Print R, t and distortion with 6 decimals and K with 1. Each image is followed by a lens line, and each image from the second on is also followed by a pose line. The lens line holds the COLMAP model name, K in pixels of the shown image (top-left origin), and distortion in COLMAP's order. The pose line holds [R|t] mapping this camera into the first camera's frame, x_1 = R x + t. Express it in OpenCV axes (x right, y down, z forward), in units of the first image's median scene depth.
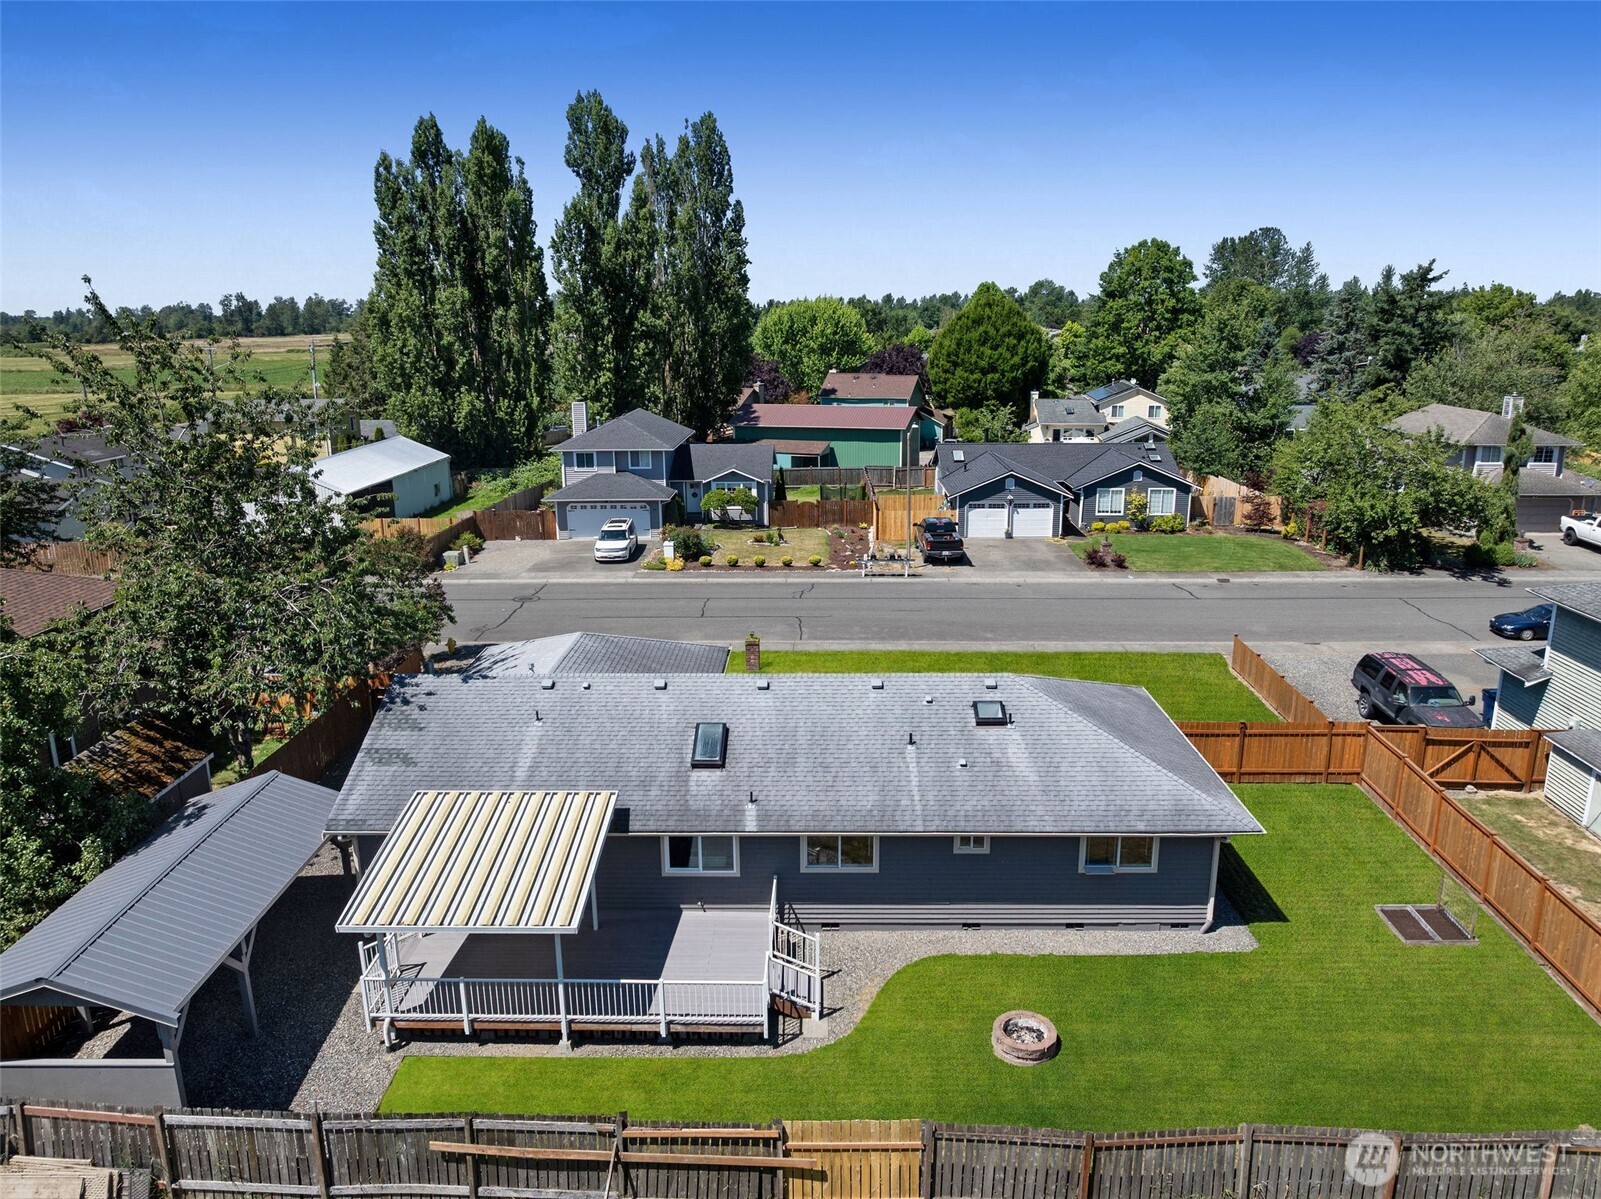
lens RADIAL K [[1122.7, 0, 799.9], [0, 1122.7, 602.5], [0, 0, 1]] dist [-0.027976, -0.006505]
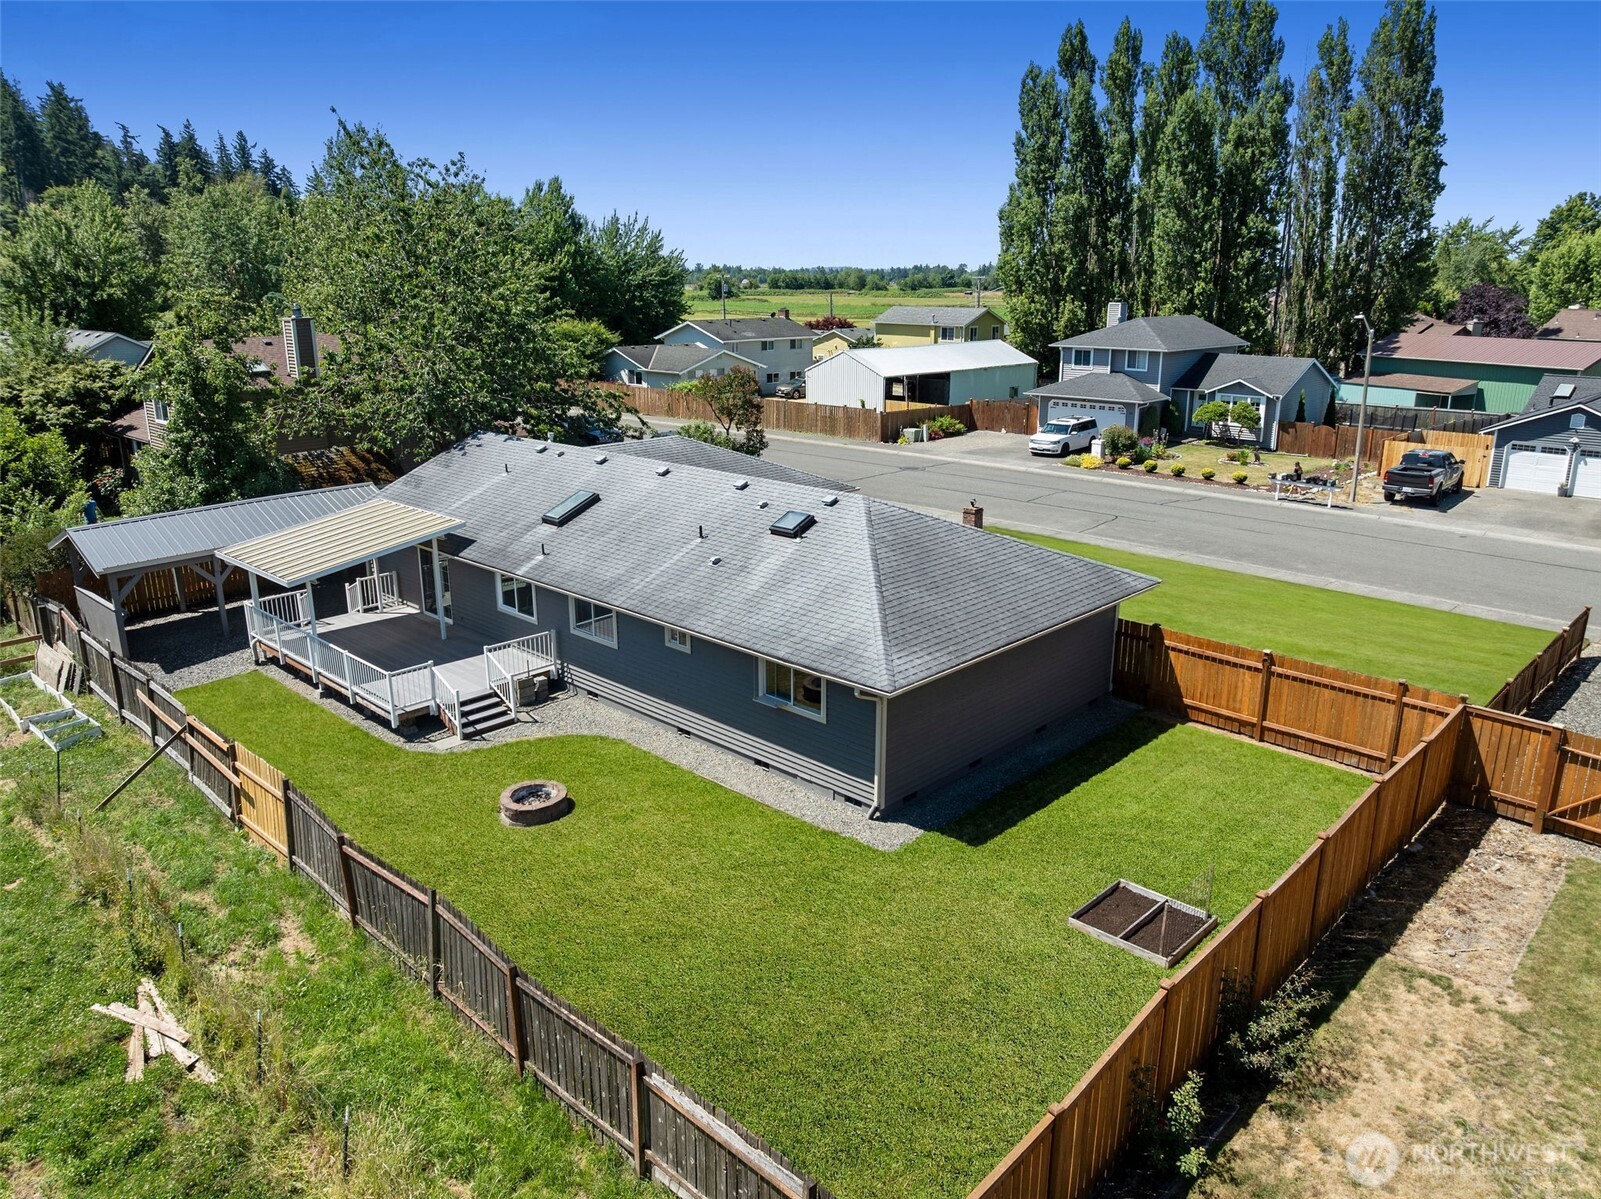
lens RADIAL K [[1122.7, 0, 801.9], [0, 1122.7, 592.0], [0, 0, 1]] dist [-0.027976, -0.006505]
pose [[0.742948, 0.191739, -0.641299, 0.275742], [-0.175481, 0.980377, 0.089823, 0.025421], [0.645937, 0.045802, 0.762015, 0.119758]]
